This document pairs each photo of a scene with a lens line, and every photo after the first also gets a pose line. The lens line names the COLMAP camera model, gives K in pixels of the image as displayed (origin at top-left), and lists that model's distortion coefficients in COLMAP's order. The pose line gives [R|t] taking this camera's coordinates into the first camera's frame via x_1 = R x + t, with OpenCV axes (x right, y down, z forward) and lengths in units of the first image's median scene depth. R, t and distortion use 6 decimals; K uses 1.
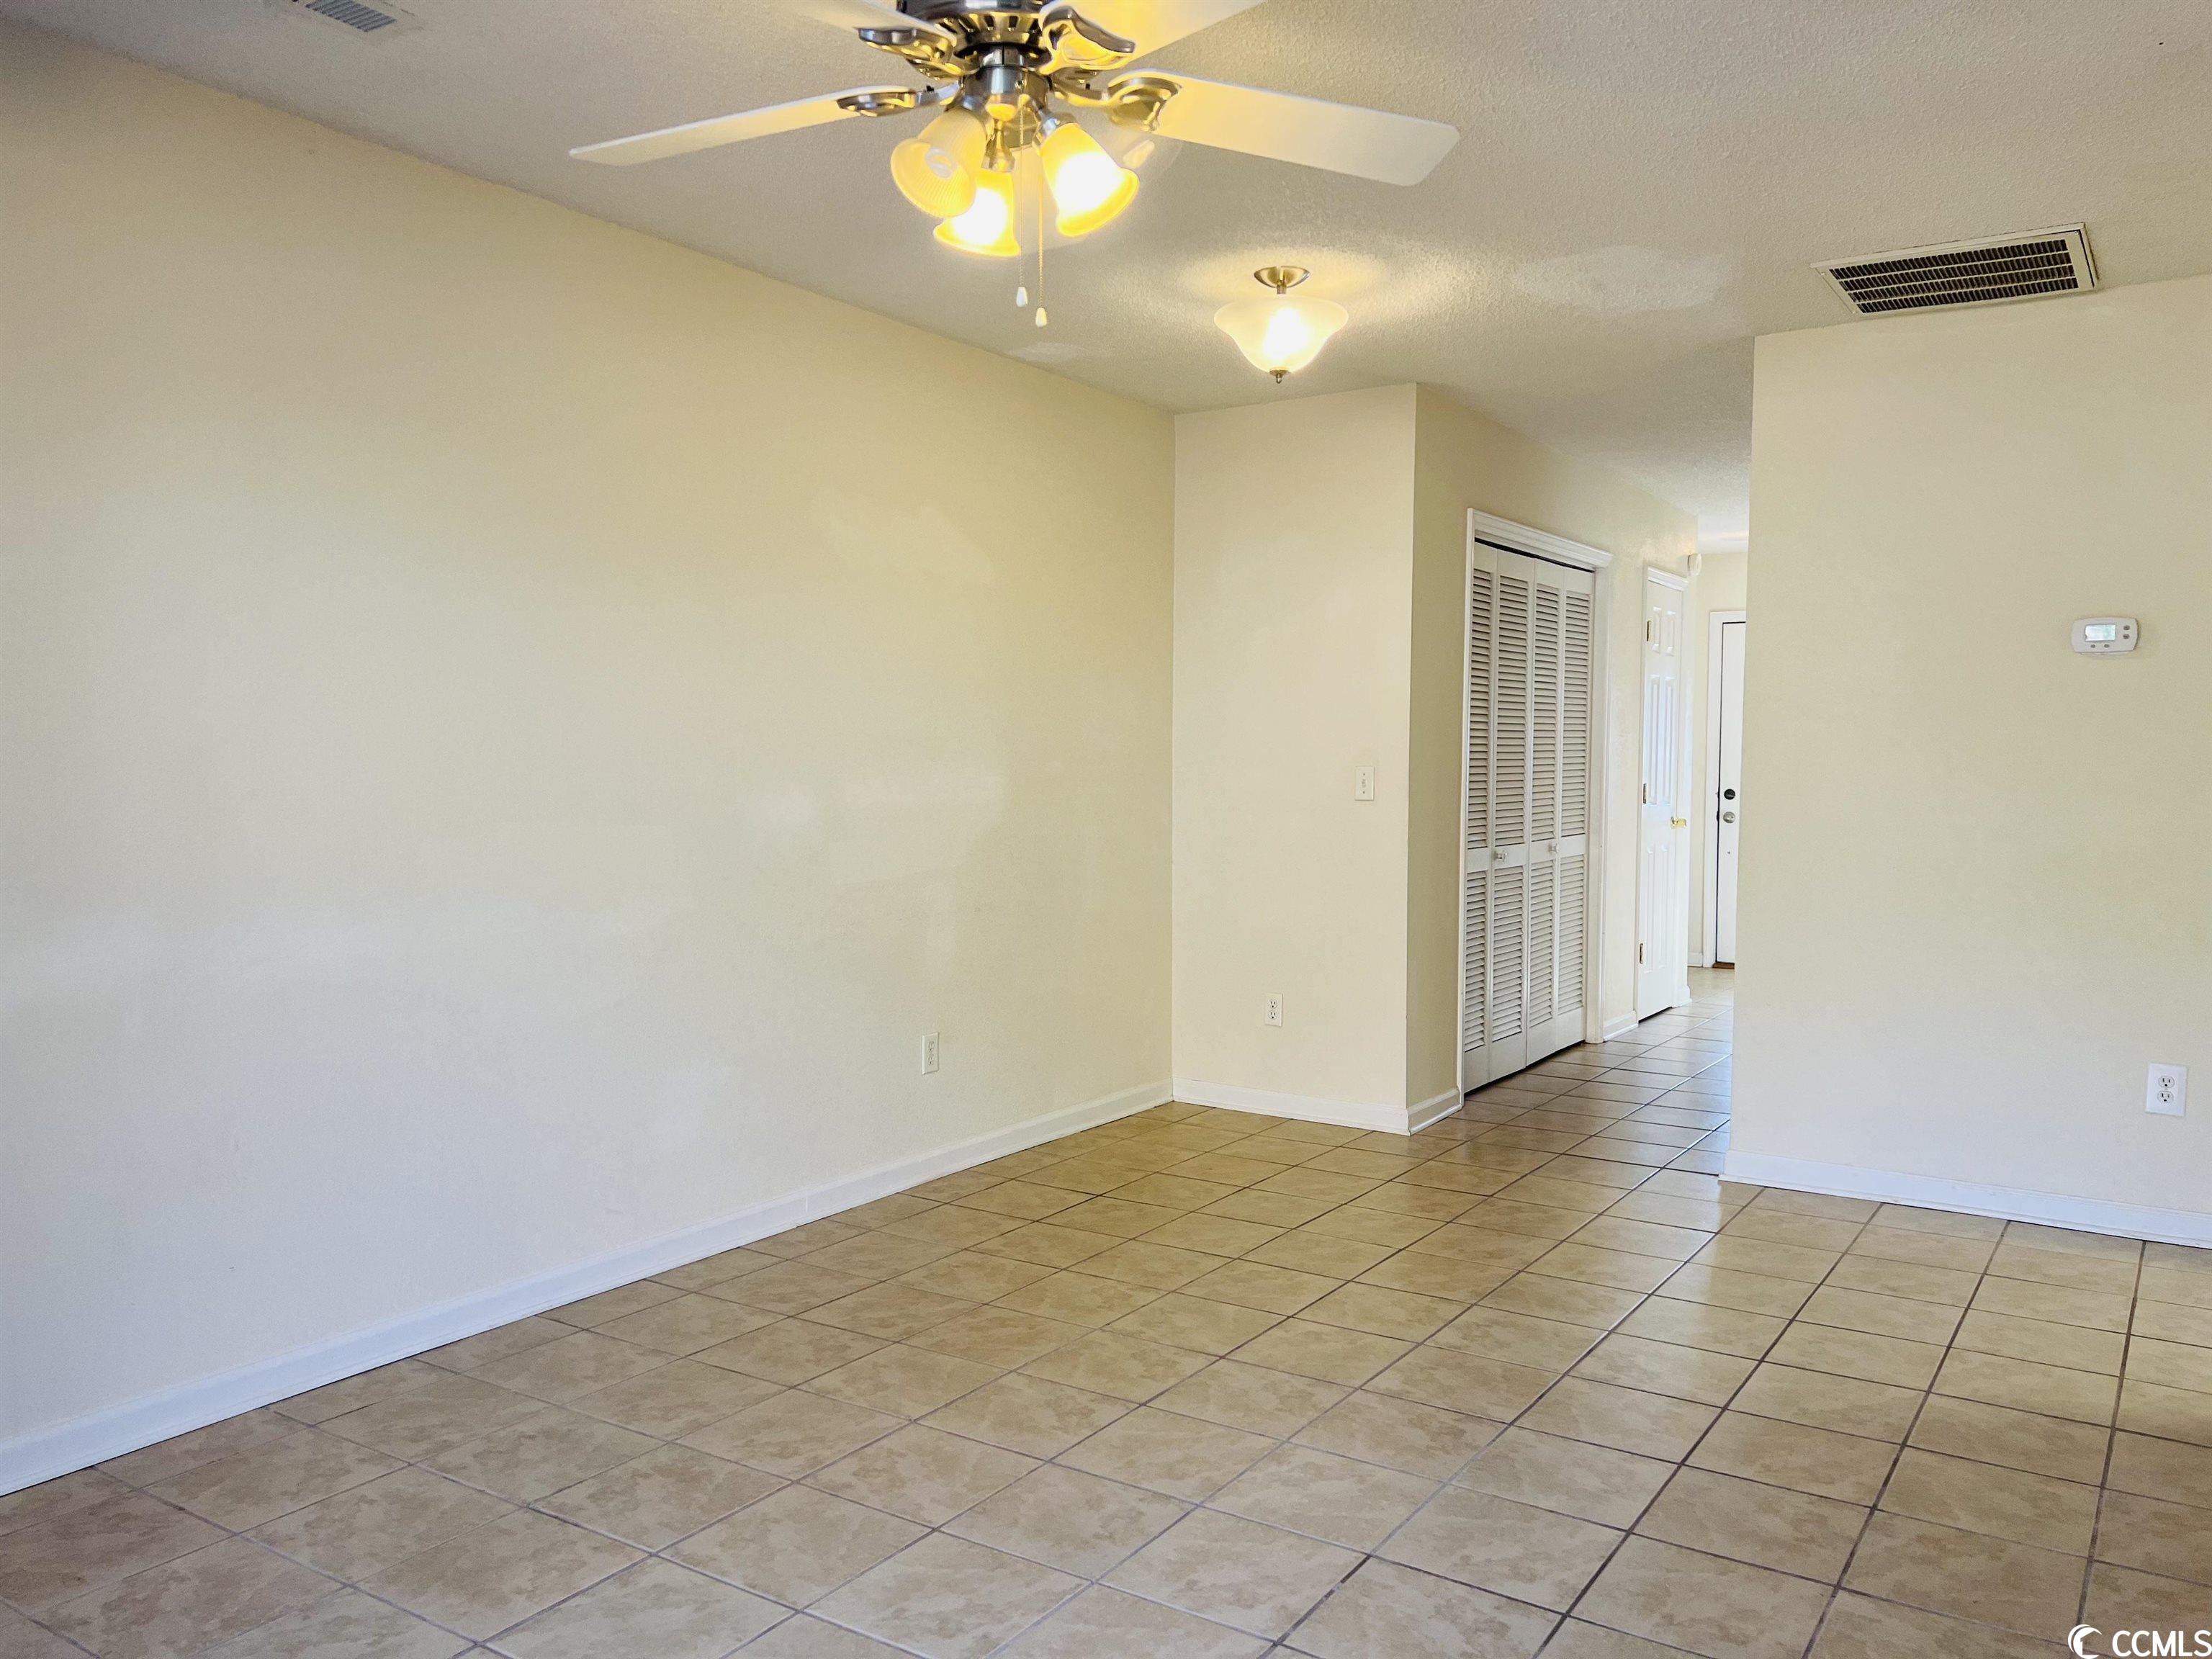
lens RADIAL K [[1663.5, 0, 1098.1], [0, 1663.5, 836.9], [0, 0, 1]] dist [0.038938, -0.026119]
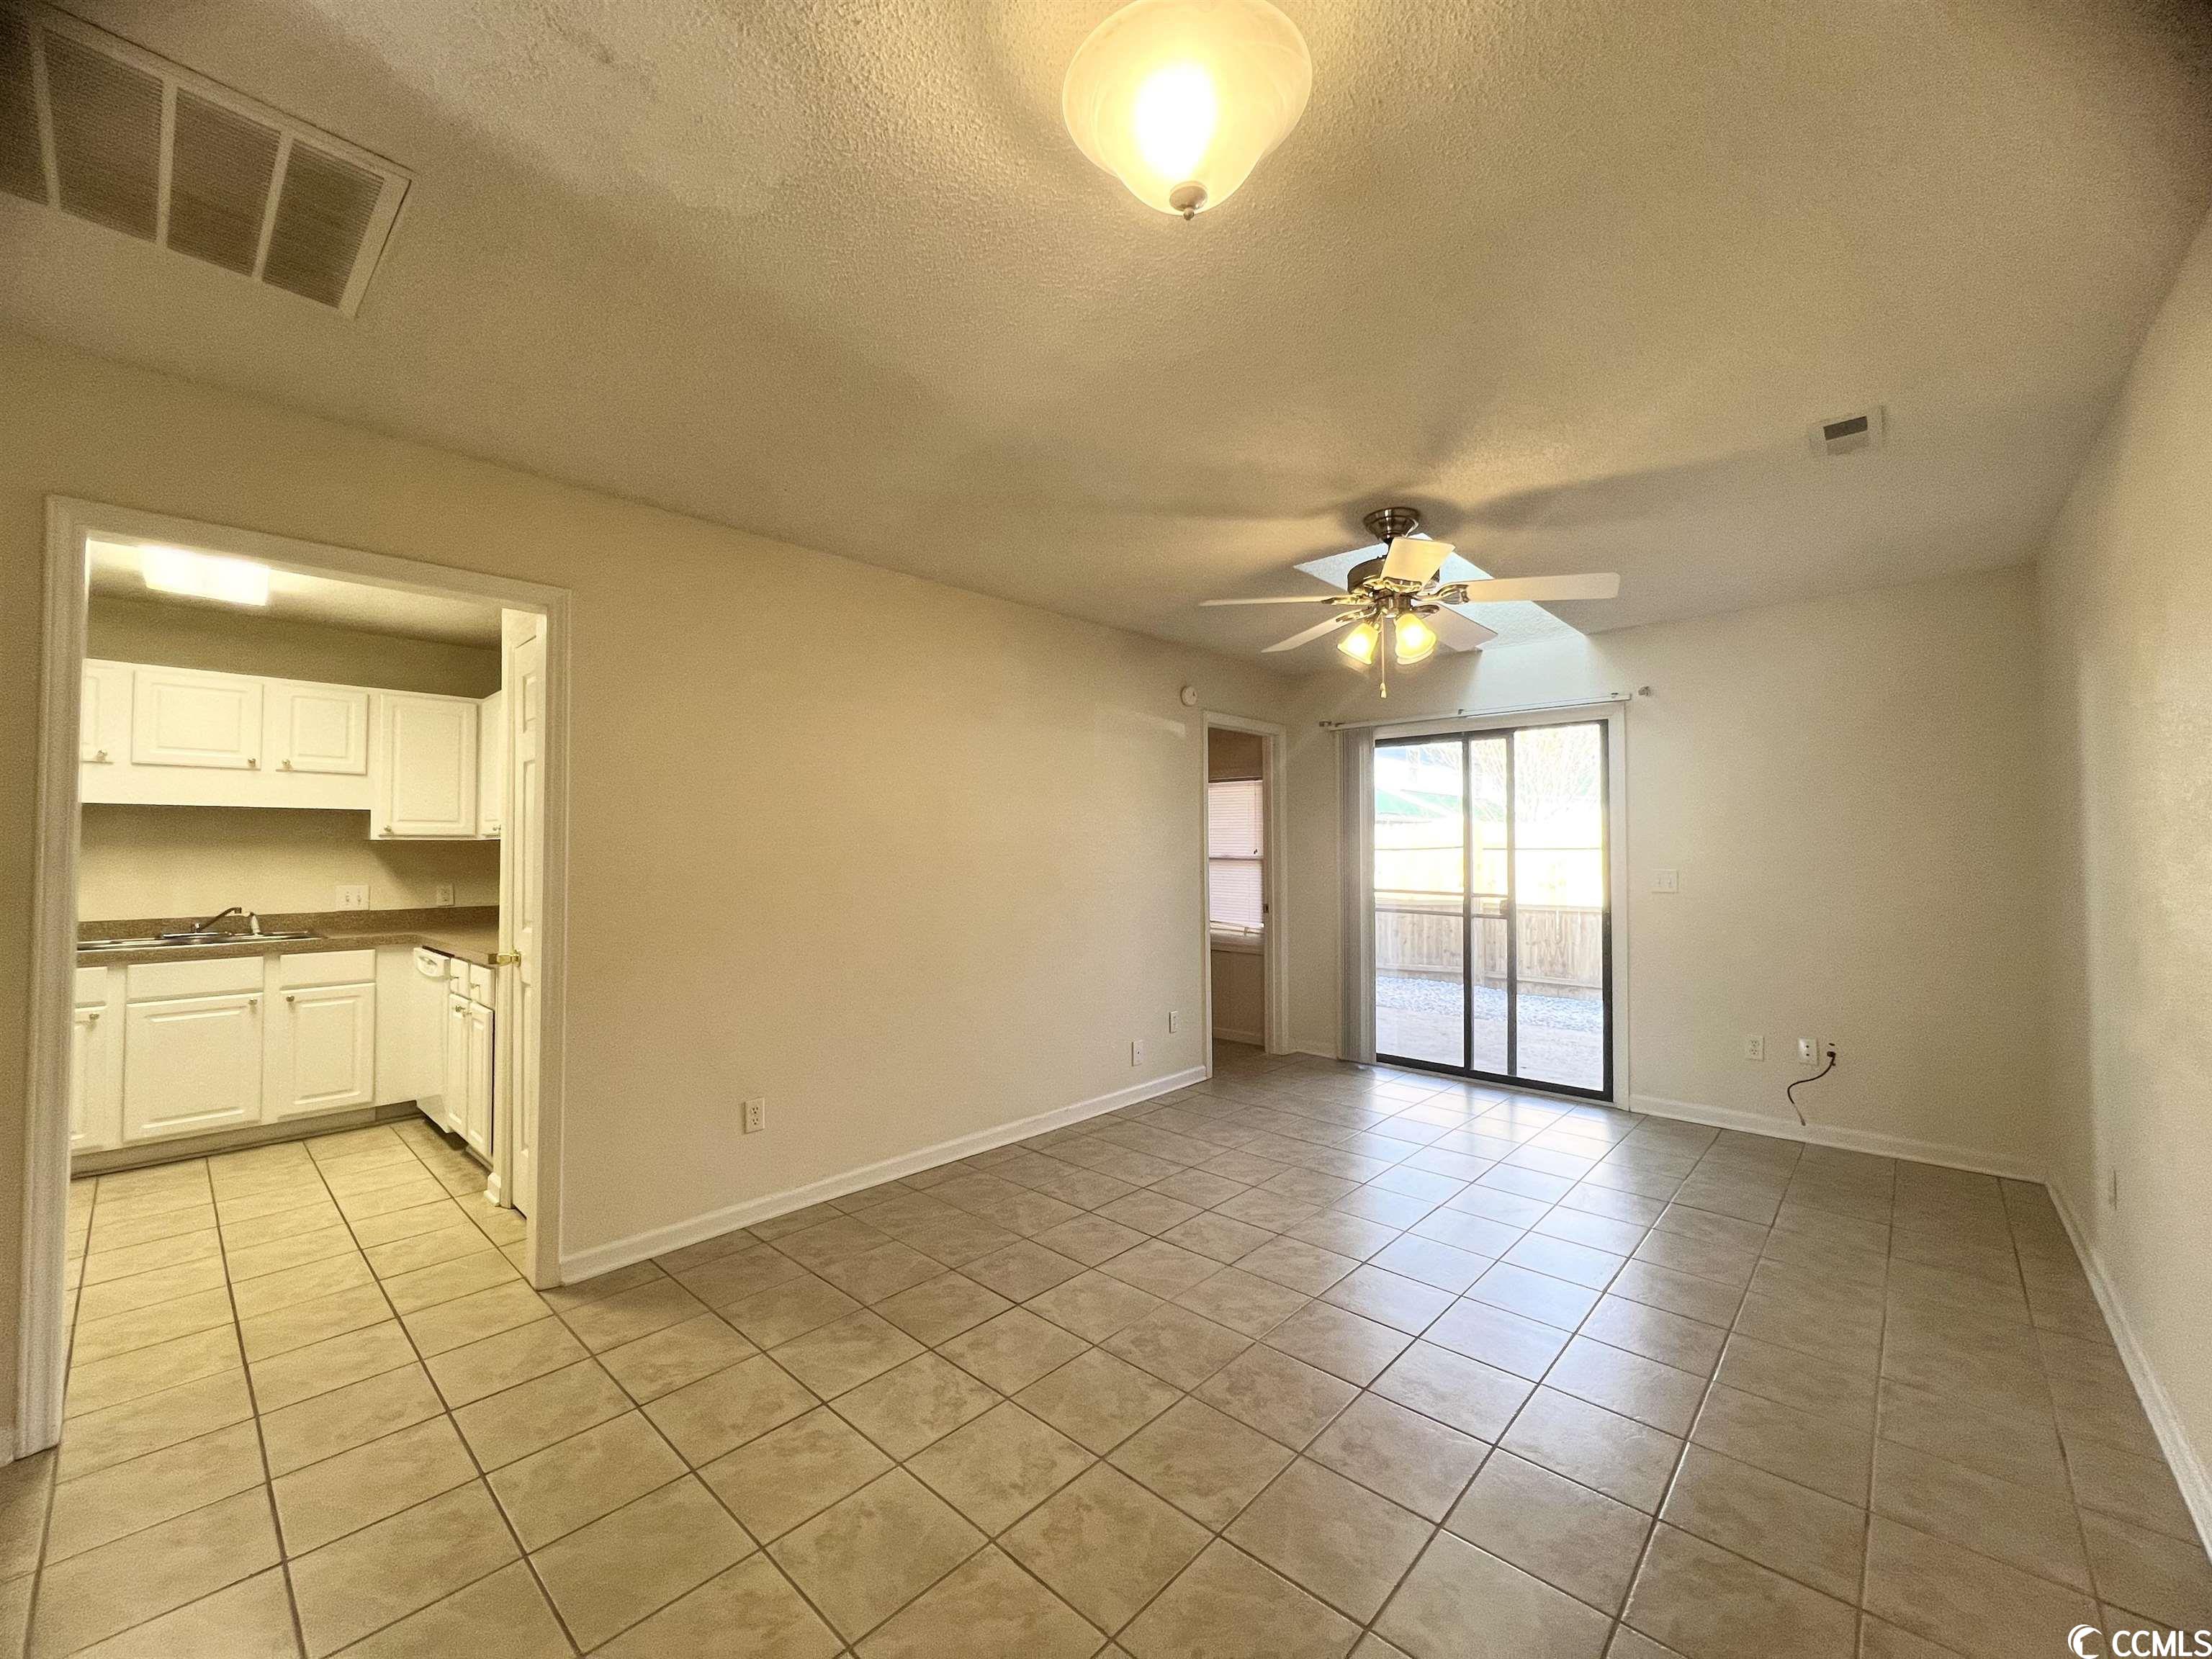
lens RADIAL K [[881.4, 0, 1100.3], [0, 881.4, 826.1], [0, 0, 1]] dist [-0.001260, -0.000071]
pose [[-0.987657, -0.000121, 0.156631, 0.119689], [0.003598, 0.999718, 0.023460, -0.106381], [-0.156590, 0.023734, -0.987379, 1.667752]]
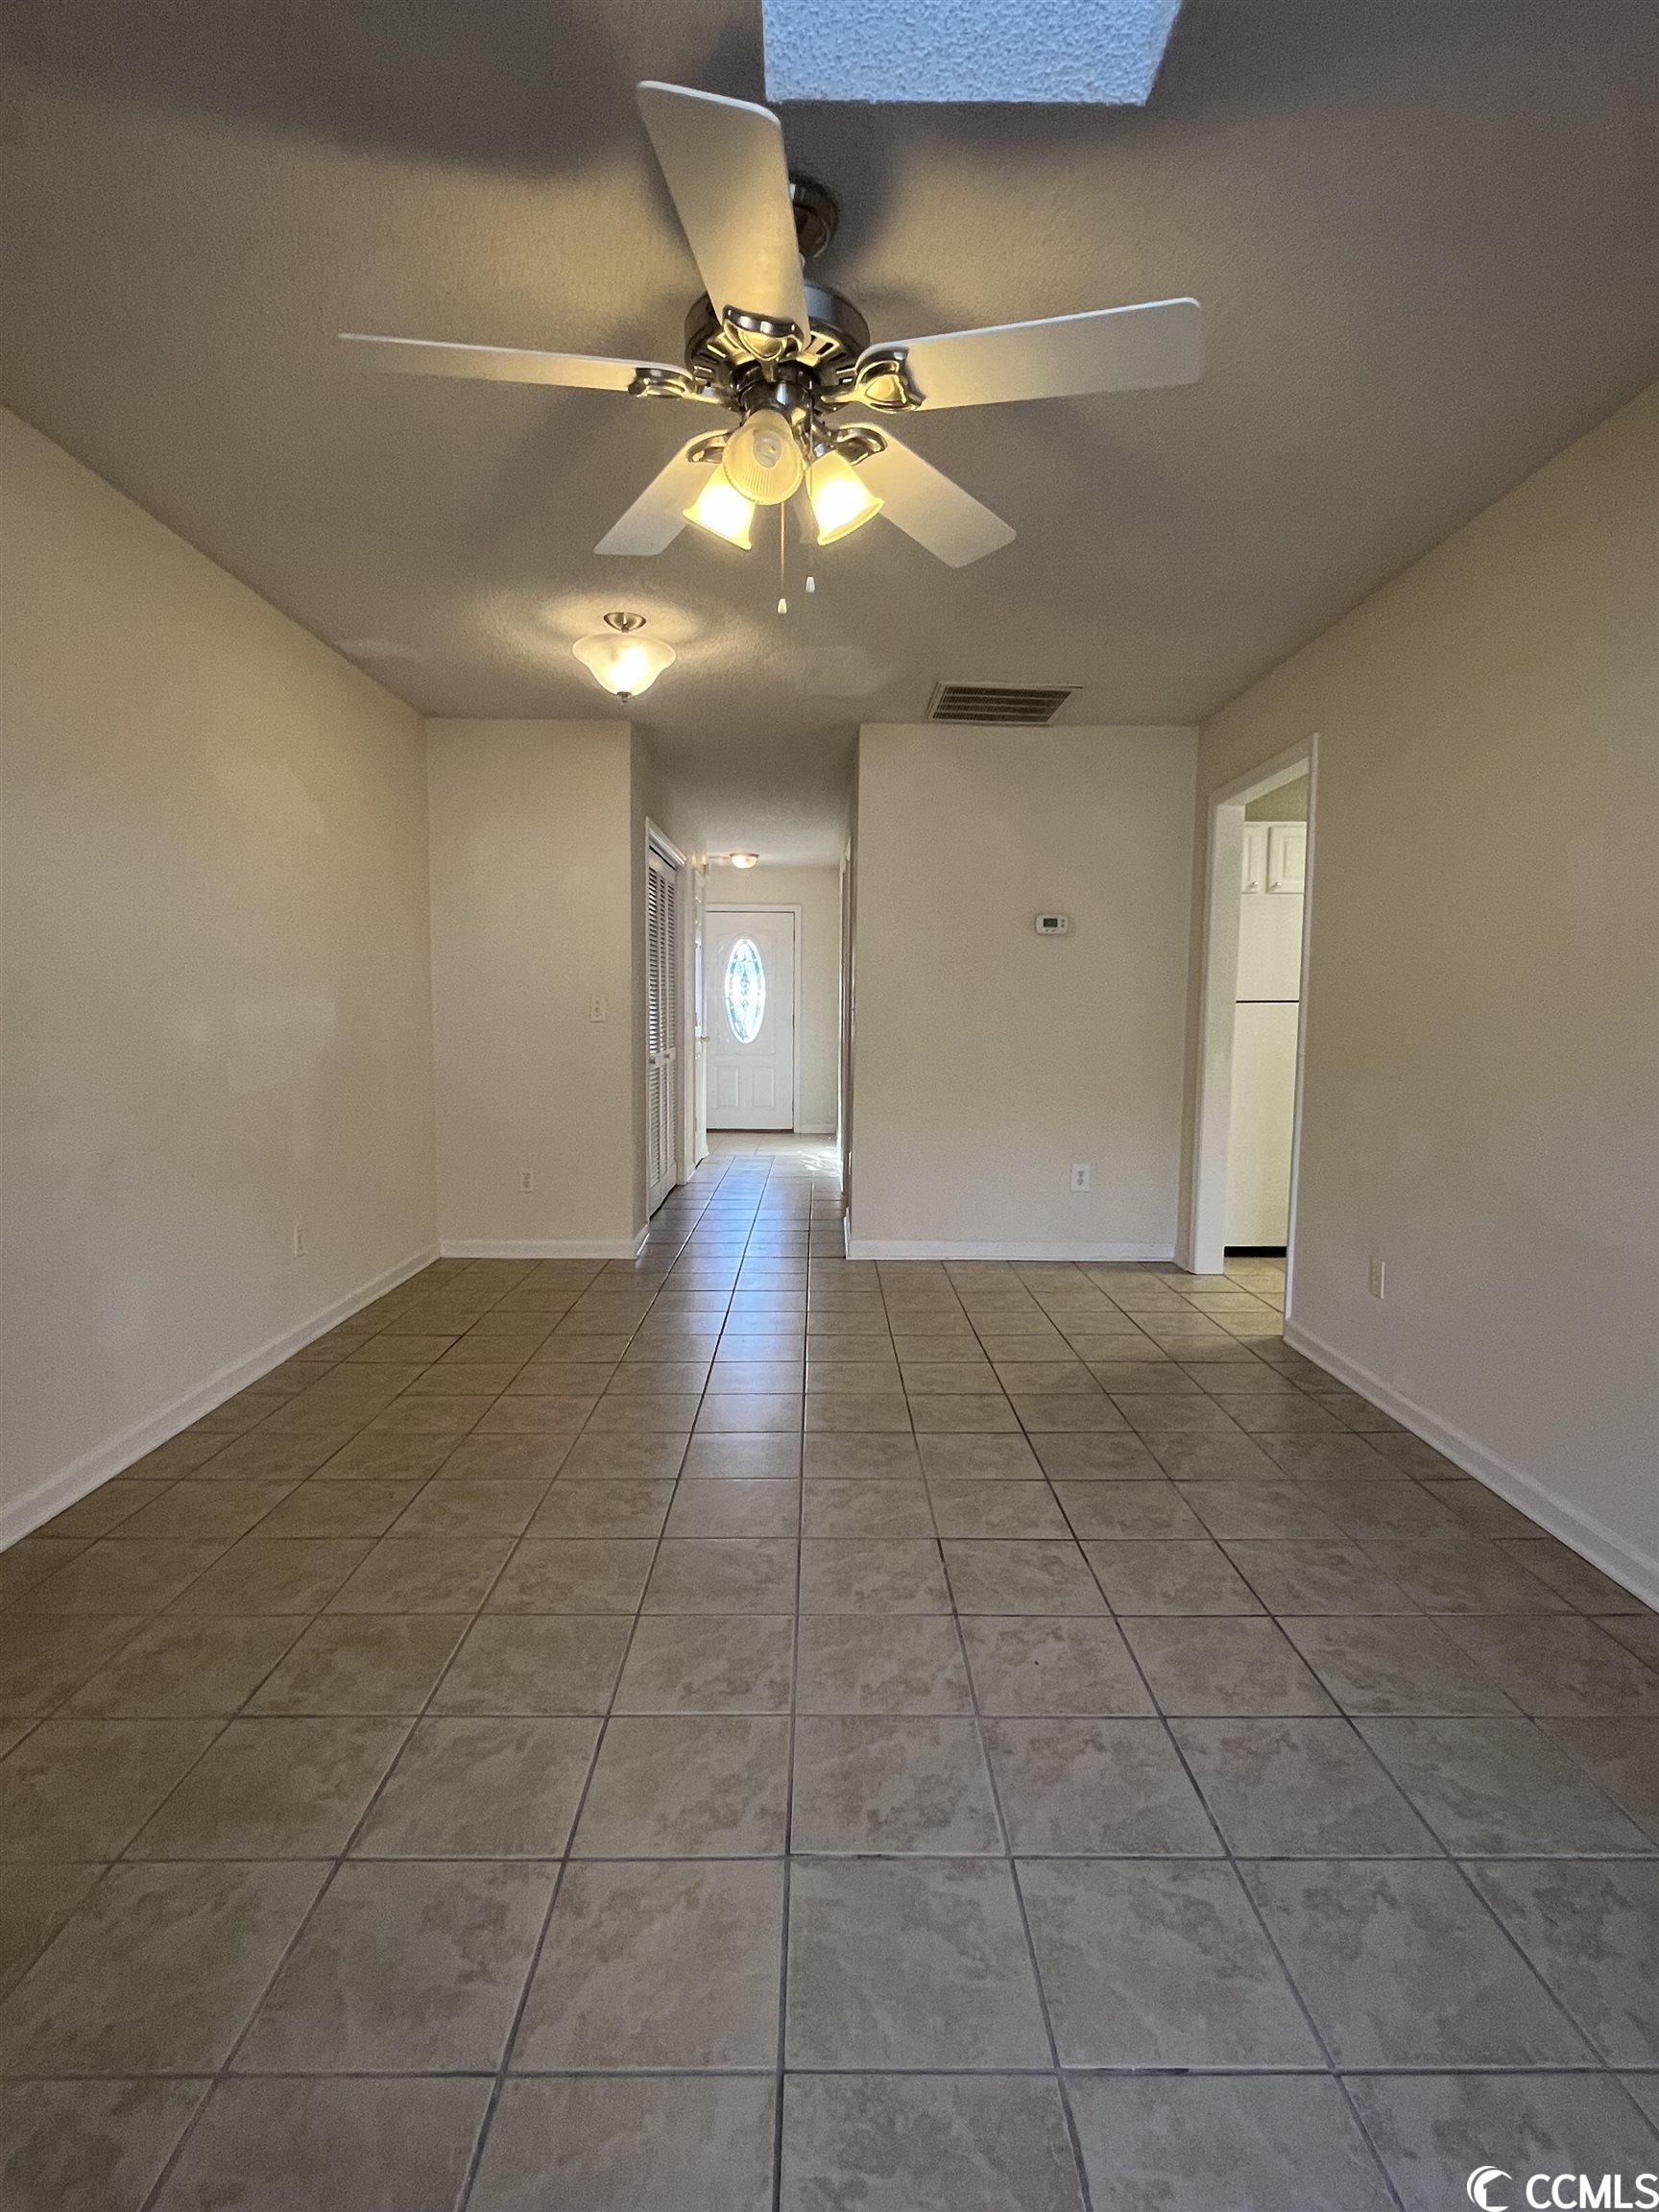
lens RADIAL K [[1115.4, 0, 825.3], [0, 1115.4, 1093.2], [0, 0, 1]] dist [-0.002867, -0.000021]
pose [[0.825705, -0.040663, 0.562635, -0.348882], [0.023028, 0.998997, 0.038405, 0.010008], [-0.563632, -0.018755, 0.825813, 0.224961]]
